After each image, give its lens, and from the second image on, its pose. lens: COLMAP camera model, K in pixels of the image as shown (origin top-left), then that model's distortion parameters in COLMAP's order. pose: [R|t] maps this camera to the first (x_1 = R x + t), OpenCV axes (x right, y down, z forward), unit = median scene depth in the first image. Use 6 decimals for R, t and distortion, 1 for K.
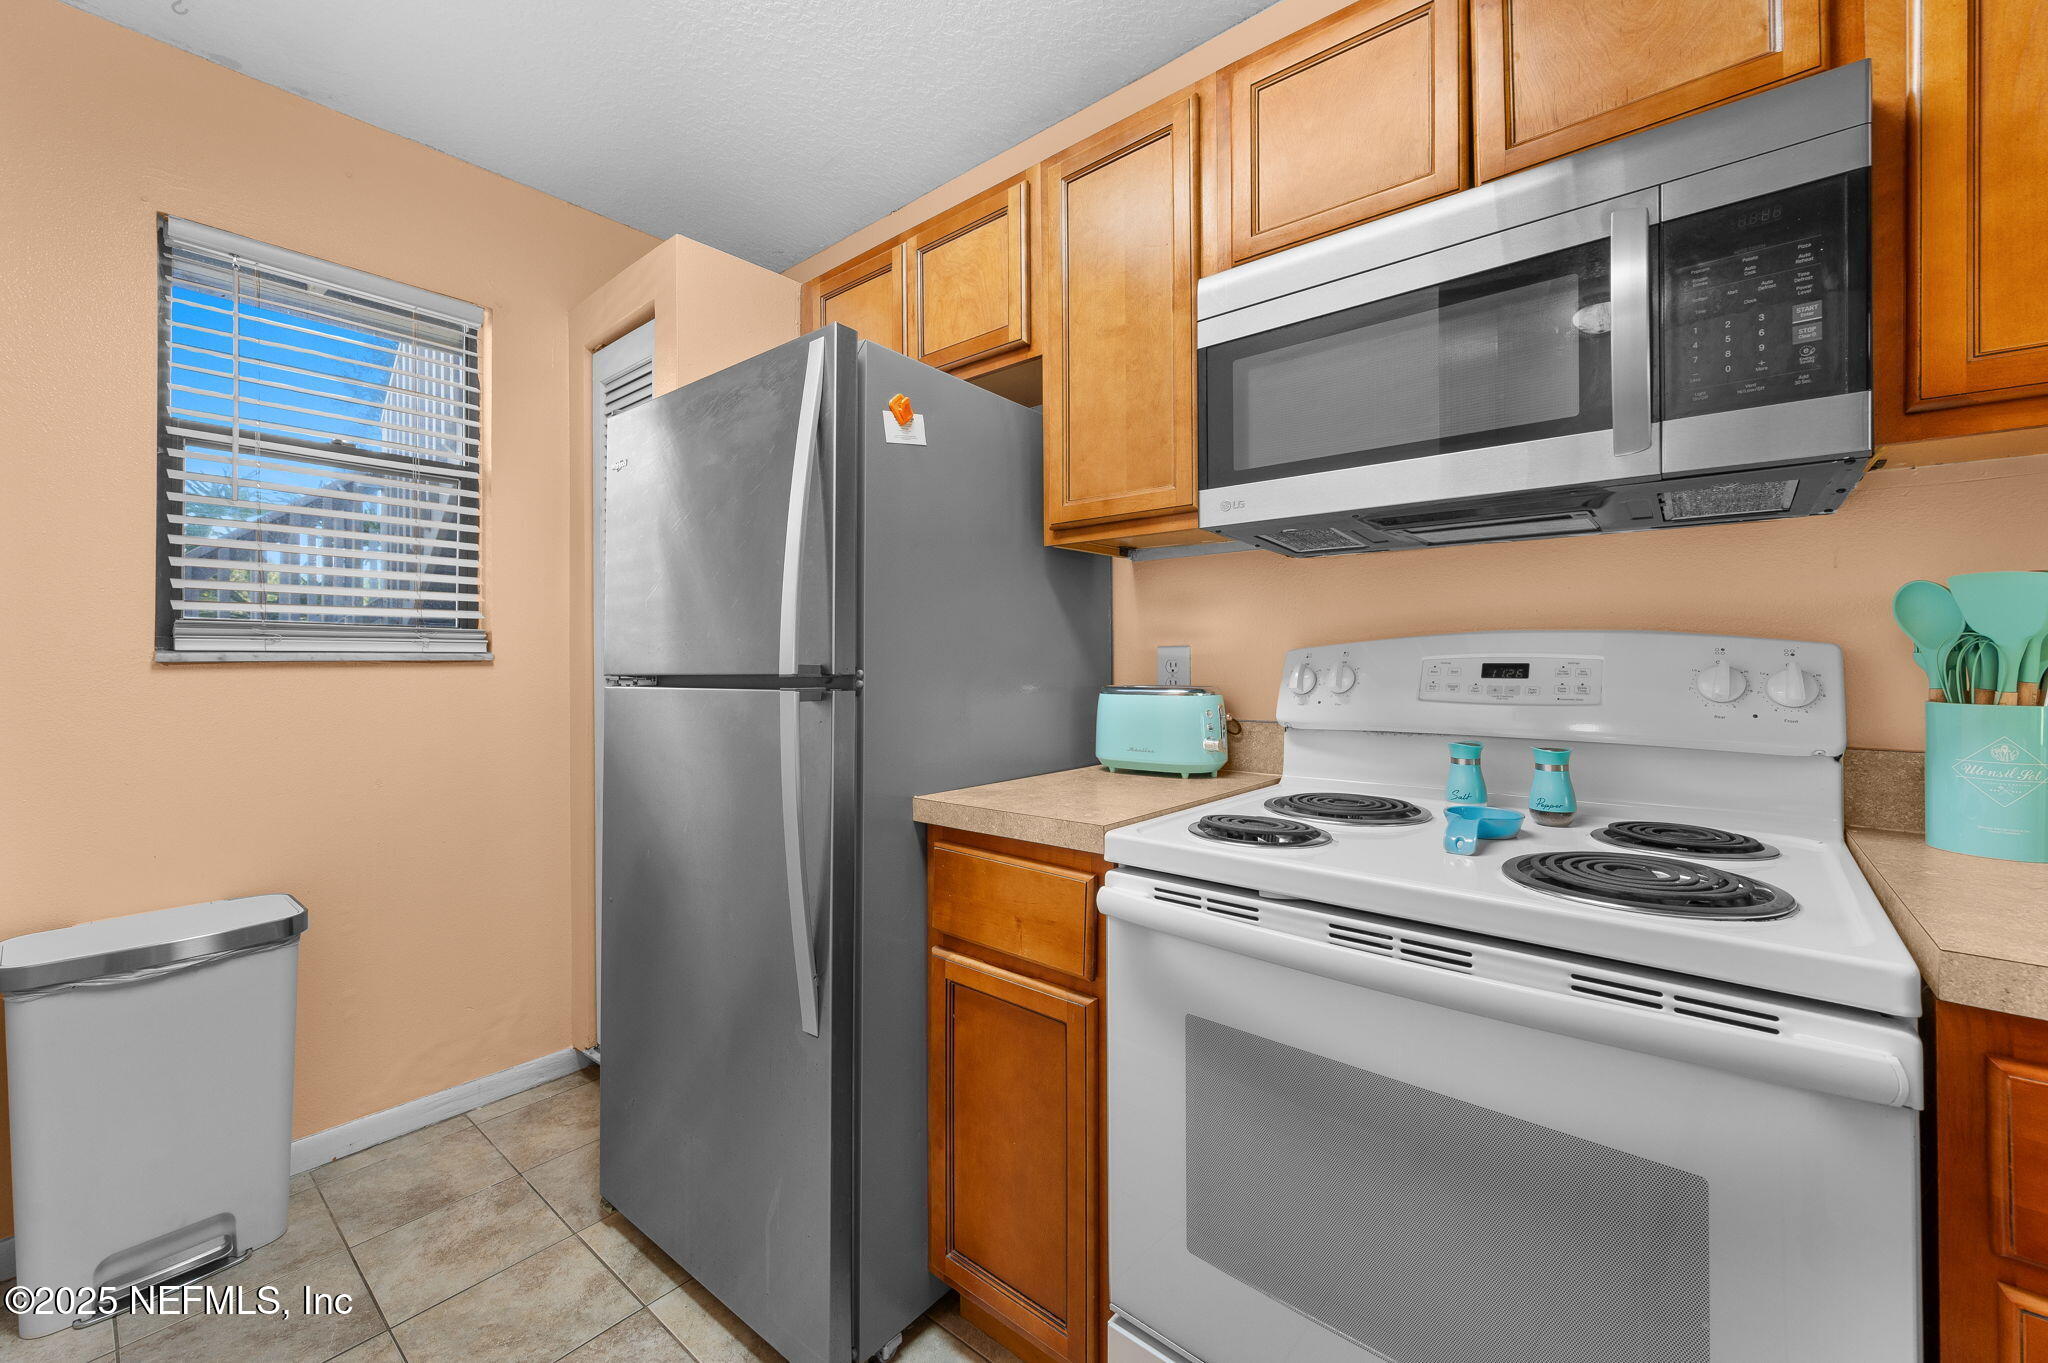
lens RADIAL K [[814.5, 0, 1028.0], [0, 814.5, 656.6], [0, 0, 1]] dist [-0.003825, 0.001103]
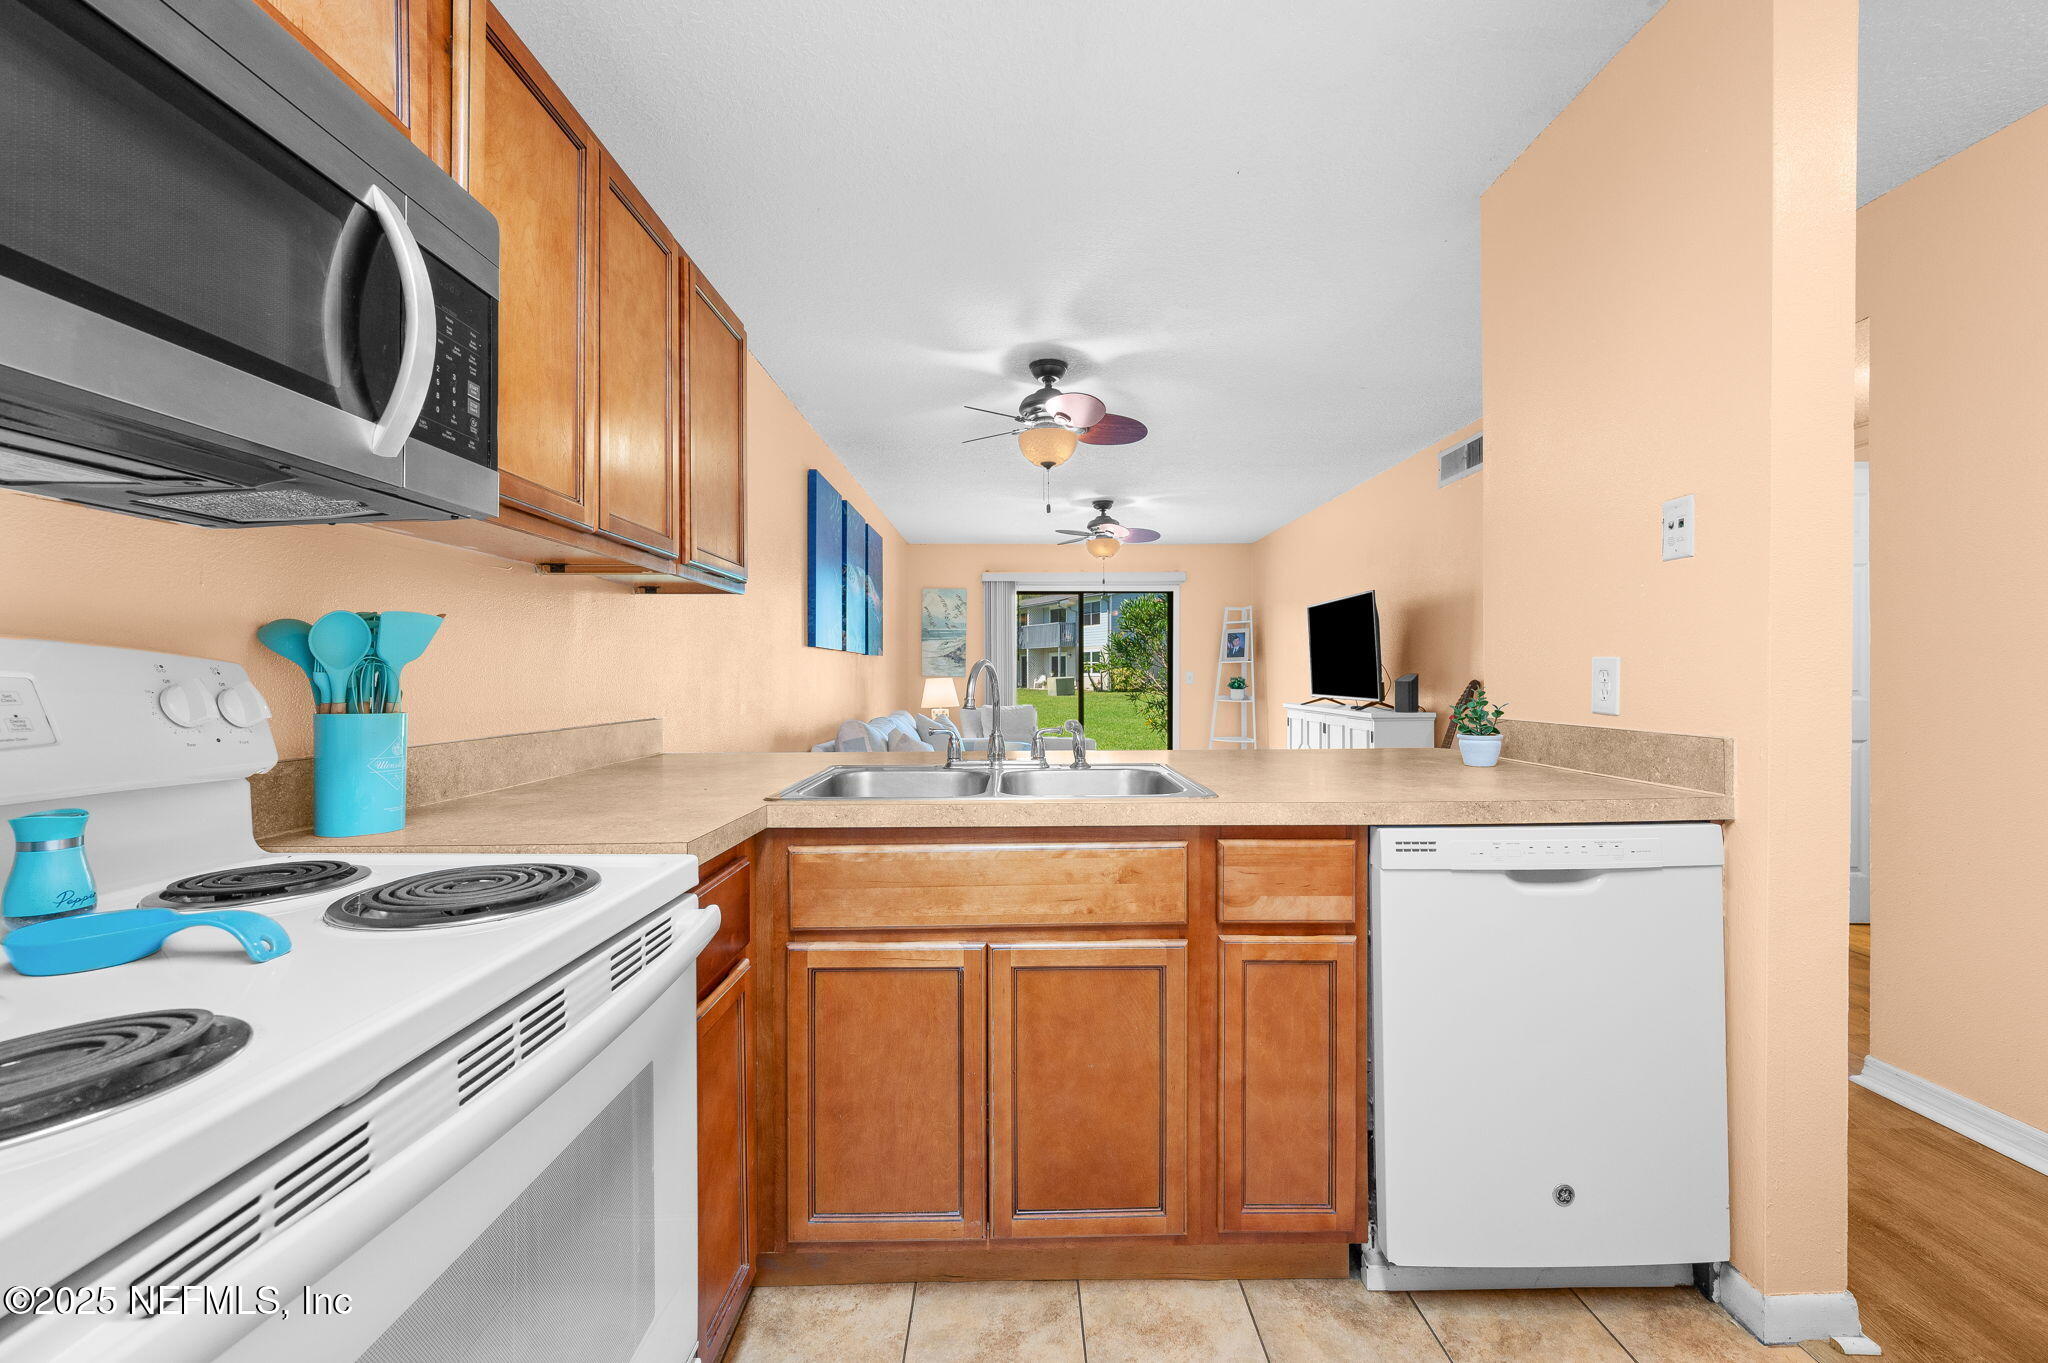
lens RADIAL K [[814.5, 0, 1013.4], [0, 814.5, 679.1], [0, 0, 1]] dist [-0.003825, 0.001103]
pose [[-0.643255, 0.001953, 0.765649, -0.321160], [0.001714, 0.999998, -0.001111, 0.005843], [-0.765650, 0.000598, -0.643257, 0.770534]]
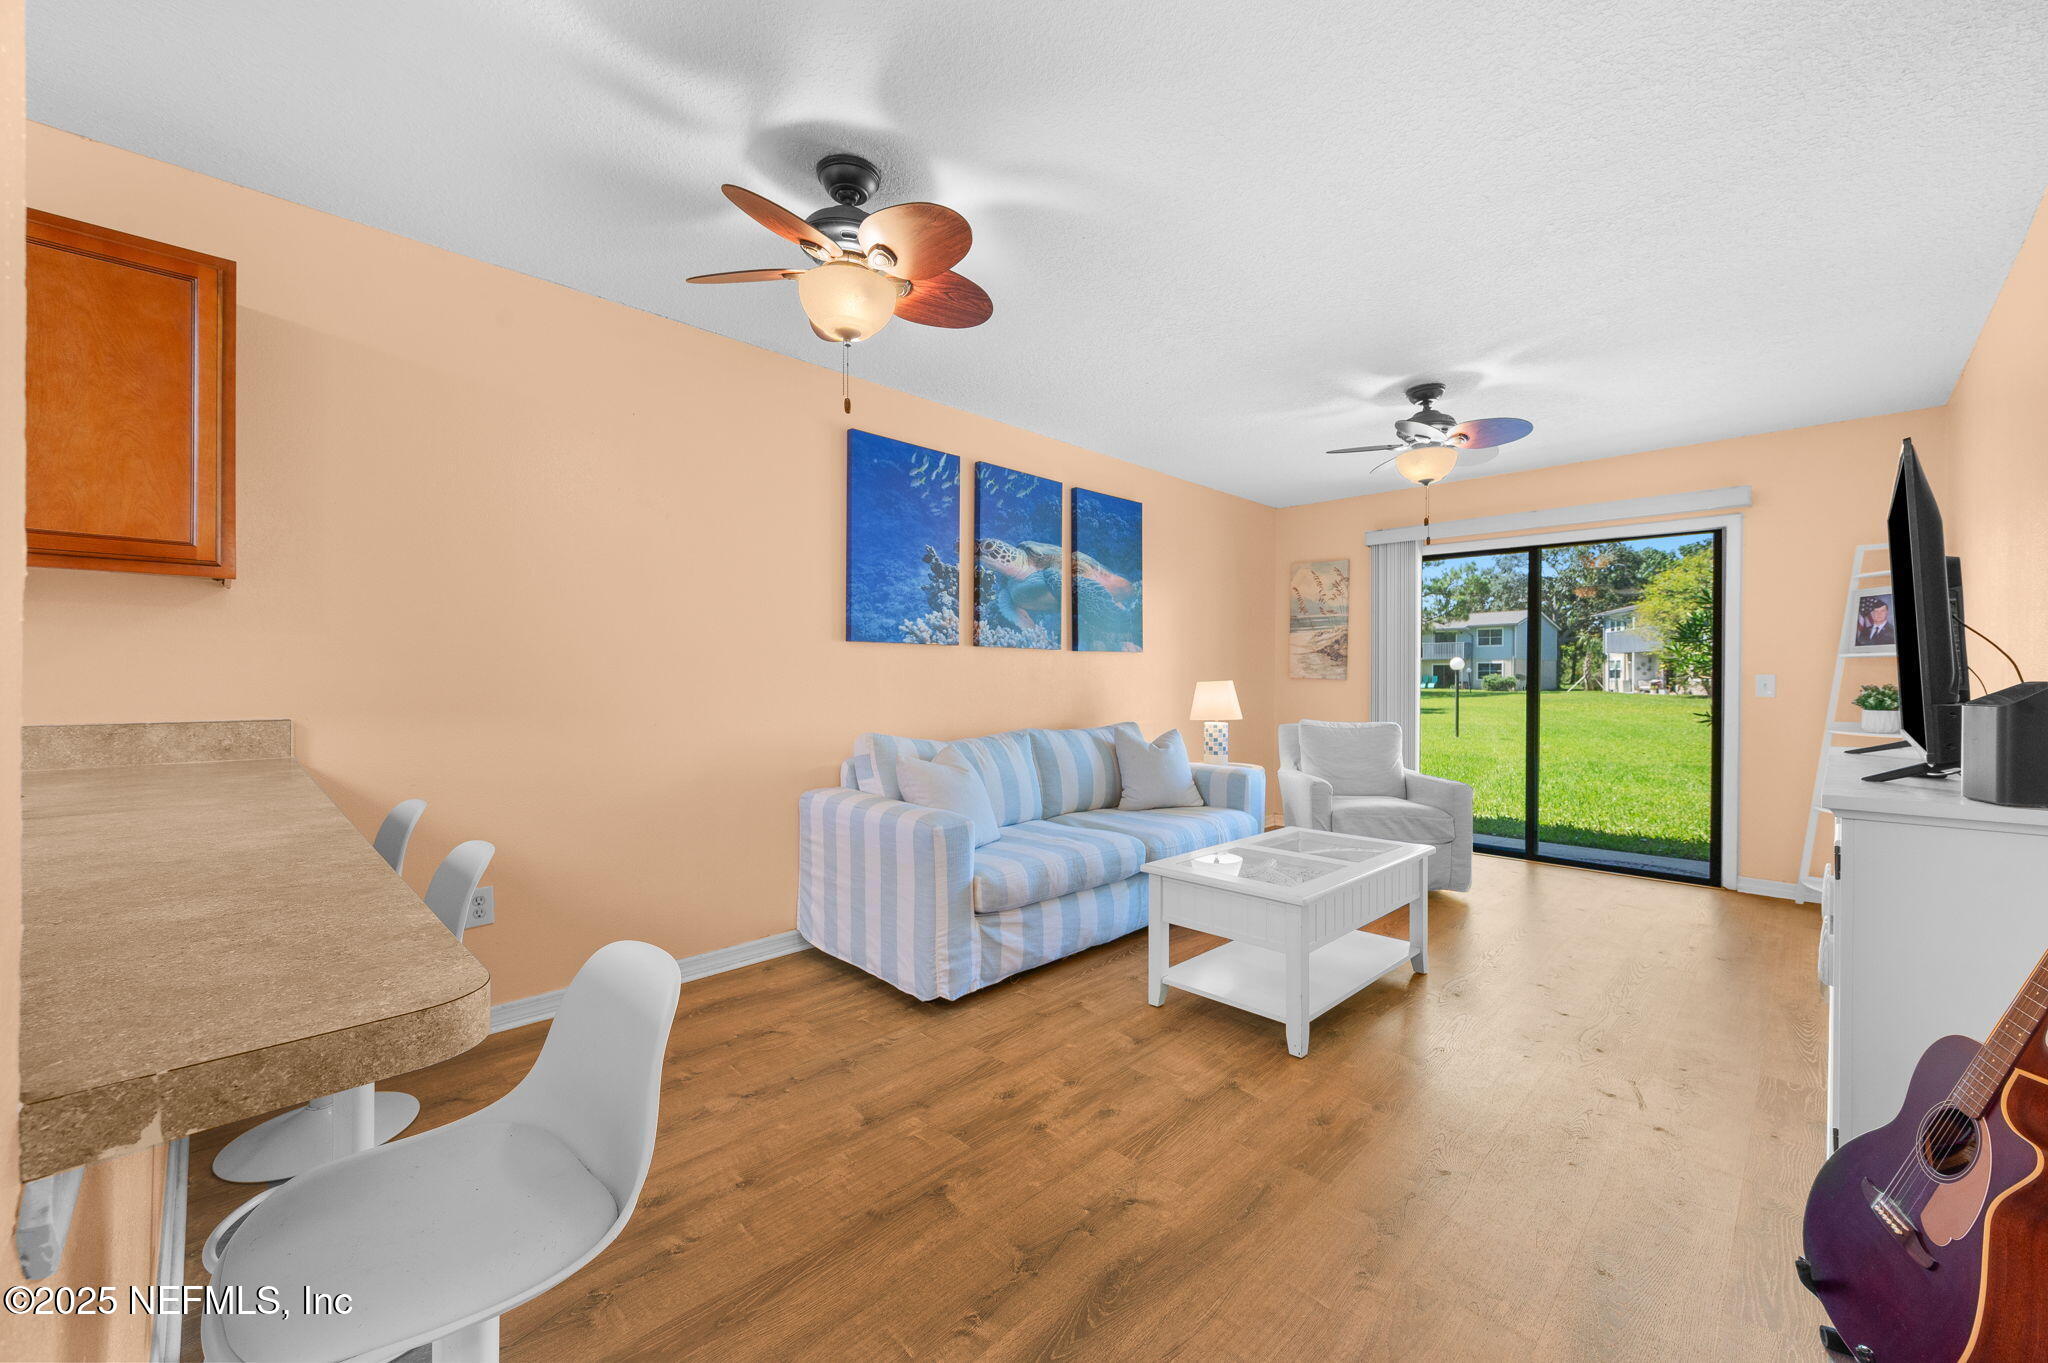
lens RADIAL K [[814.5, 0, 999.9], [0, 814.5, 676.8], [0, 0, 1]] dist [-0.003825, 0.001103]
pose [[0.086270, 0.002971, 0.996267, 0.046617], [-0.008801, 0.999959, -0.002219, -0.010644], [-0.996233, -0.008577, 0.086293, -1.511614]]
